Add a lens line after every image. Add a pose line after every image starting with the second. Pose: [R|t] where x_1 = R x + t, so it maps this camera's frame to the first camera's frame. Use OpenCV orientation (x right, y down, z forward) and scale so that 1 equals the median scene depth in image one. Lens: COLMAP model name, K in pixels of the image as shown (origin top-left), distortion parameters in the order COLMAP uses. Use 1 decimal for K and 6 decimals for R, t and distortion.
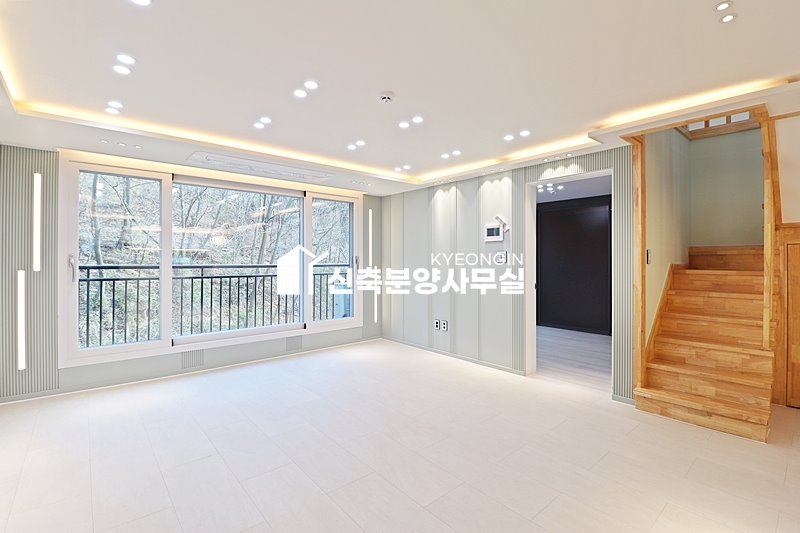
lens RADIAL K [[370.3, 0, 398.9], [0, 370.3, 259.8], [0, 0, 1]] dist [0.002524, -0.013067]
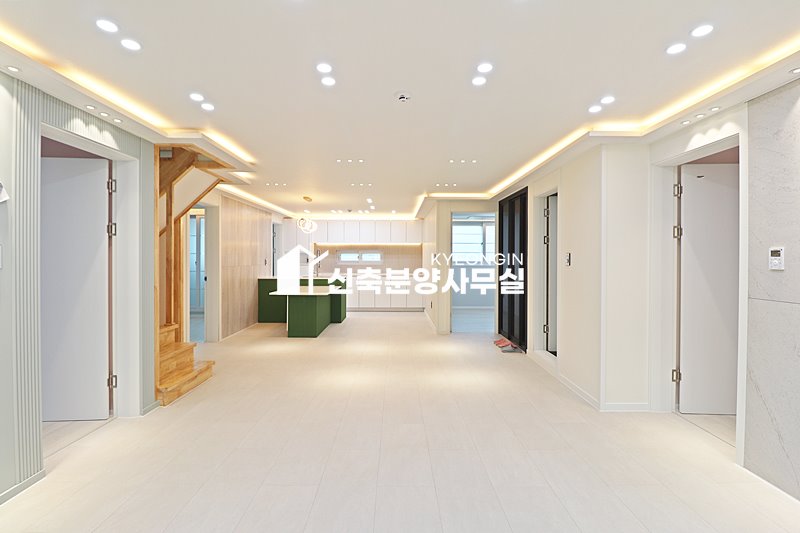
lens RADIAL K [[370.3, 0, 398.9], [0, 370.3, 259.8], [0, 0, 1]] dist [0.002524, -0.013067]
pose [[-0.765238, -0.006049, 0.643720, -0.404657], [-0.003760, 0.999981, 0.004927, -0.009092], [-0.643737, 0.001350, -0.765246, 1.076306]]
